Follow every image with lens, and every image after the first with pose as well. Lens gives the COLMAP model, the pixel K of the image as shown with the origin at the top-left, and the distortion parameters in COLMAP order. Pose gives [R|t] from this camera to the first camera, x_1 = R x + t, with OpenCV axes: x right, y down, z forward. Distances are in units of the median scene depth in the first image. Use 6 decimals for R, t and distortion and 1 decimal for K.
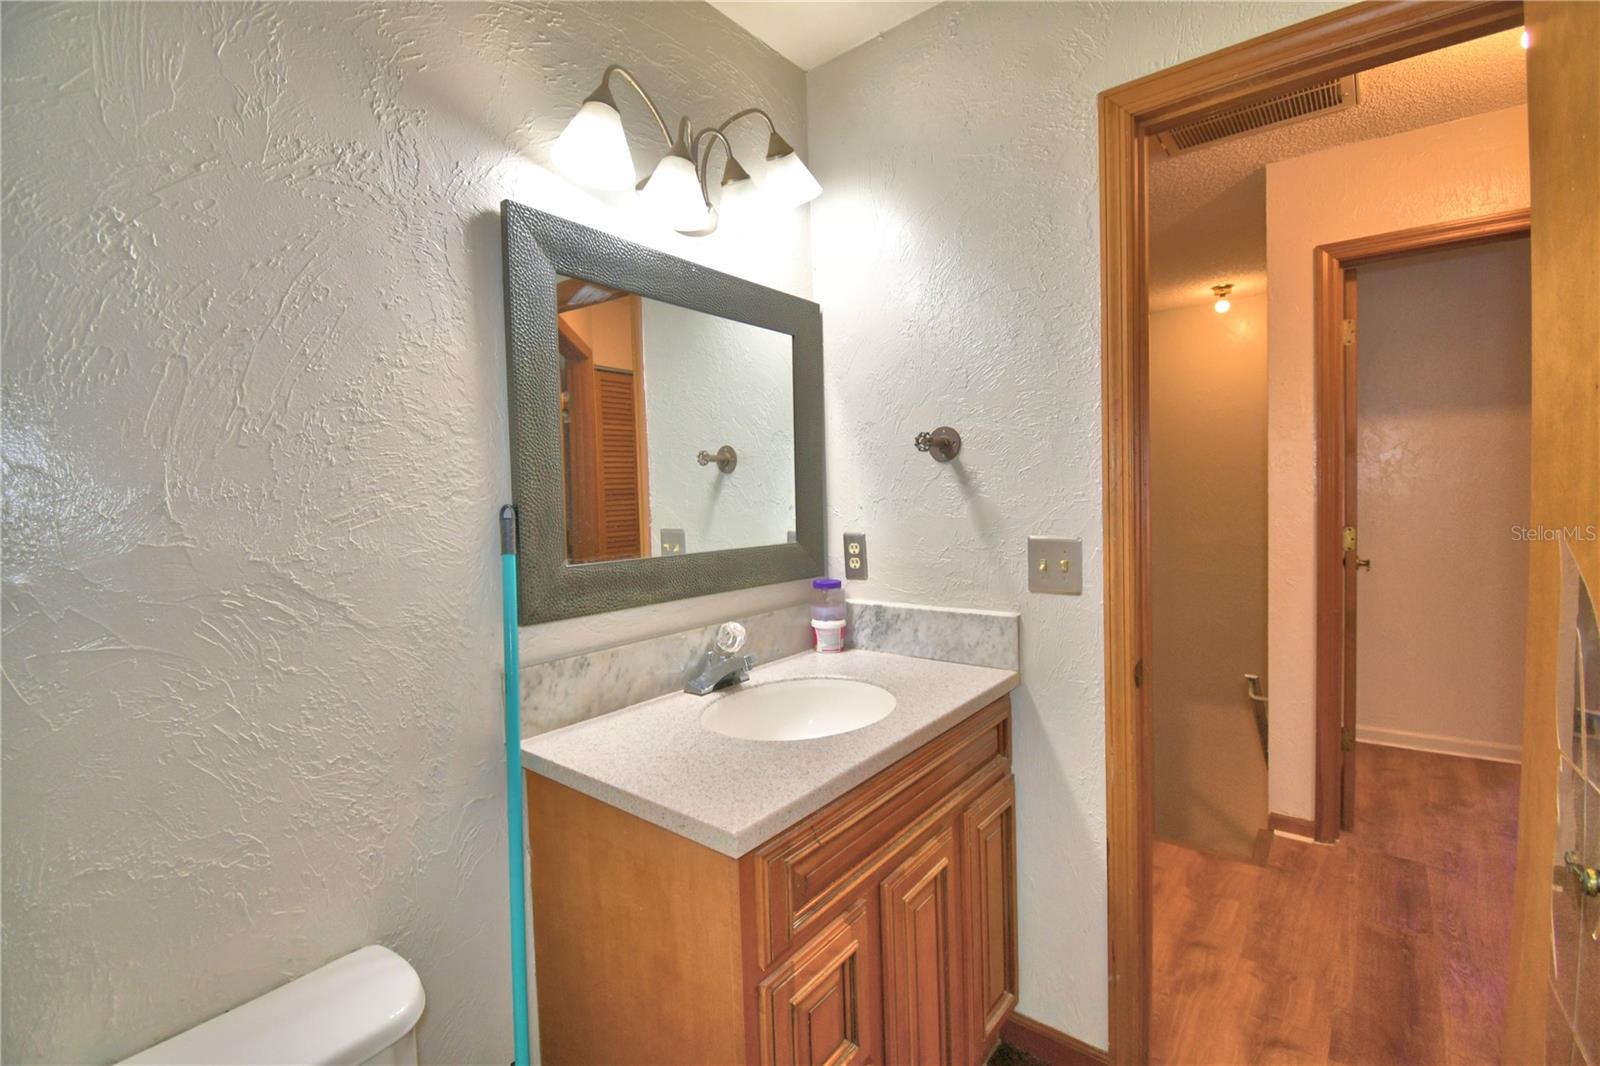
lens RADIAL K [[699.7, 0, 782.3], [0, 699.7, 528.1], [0, 0, 1]] dist [0.017836, -0.026357]
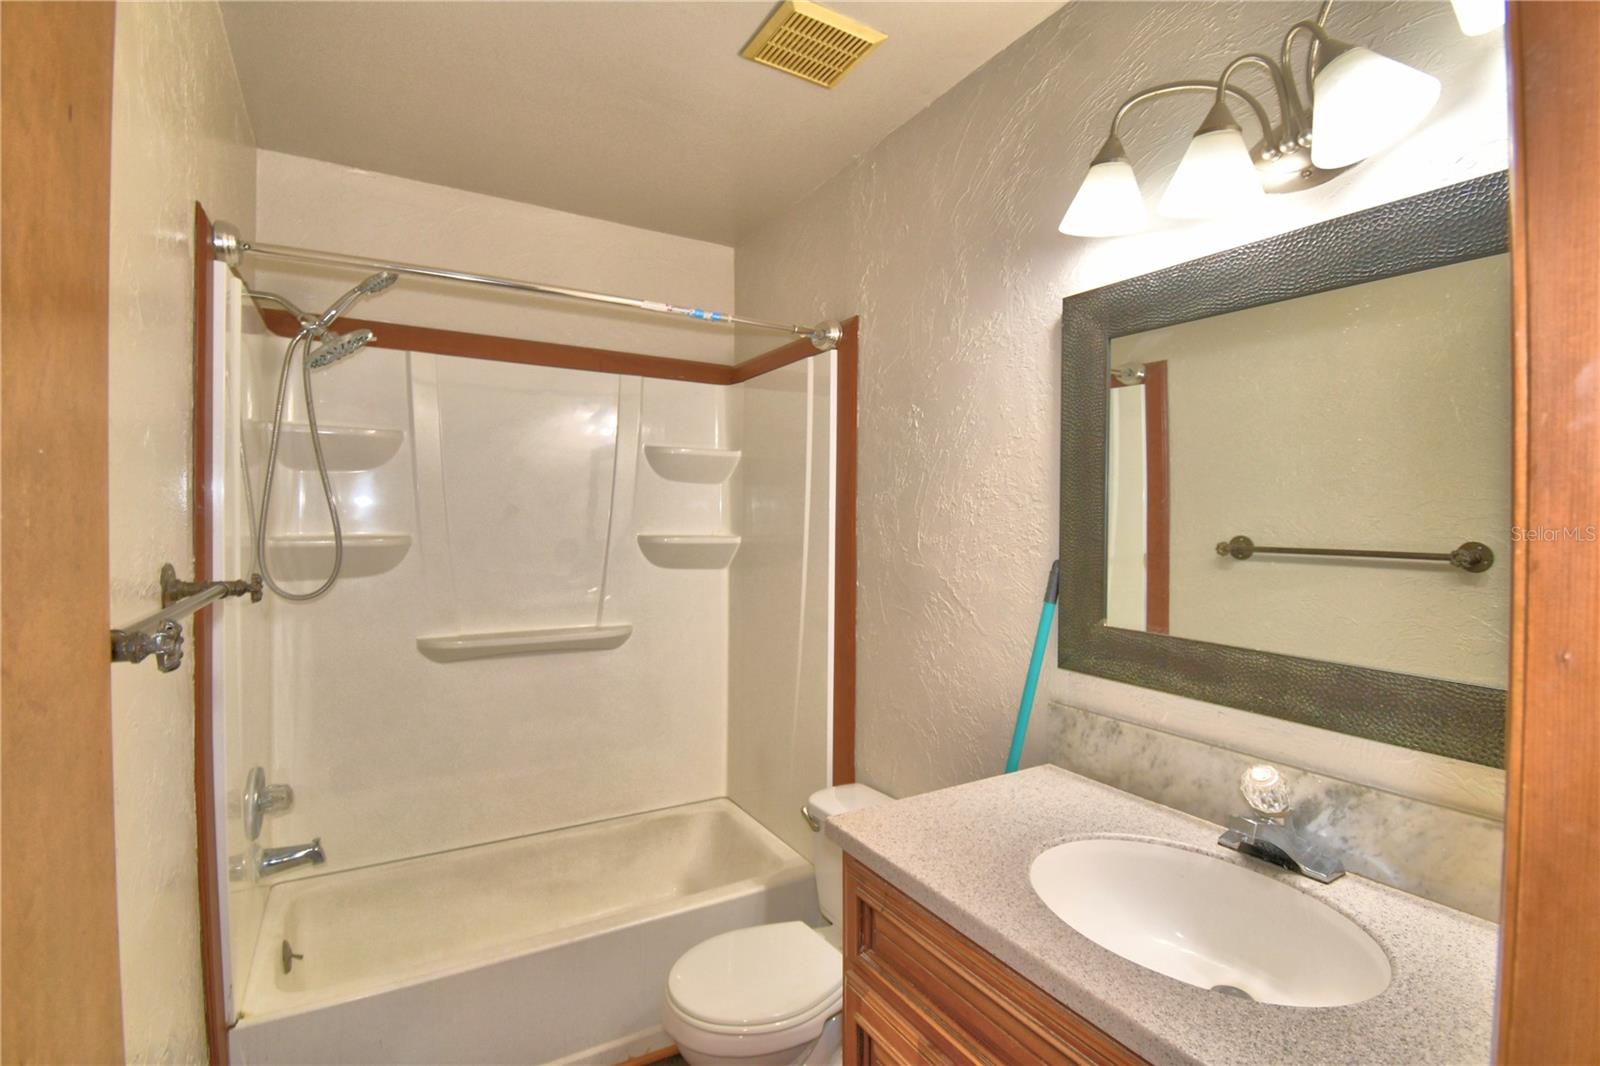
lens RADIAL K [[699.7, 0, 782.3], [0, 699.7, 528.1], [0, 0, 1]] dist [0.017836, -0.026357]
pose [[-0.337649, 0.040423, -0.940404, 0.877743], [-0.041034, 0.997495, 0.057610, -0.138373], [0.940377, 0.058040, -0.335145, 0.982648]]
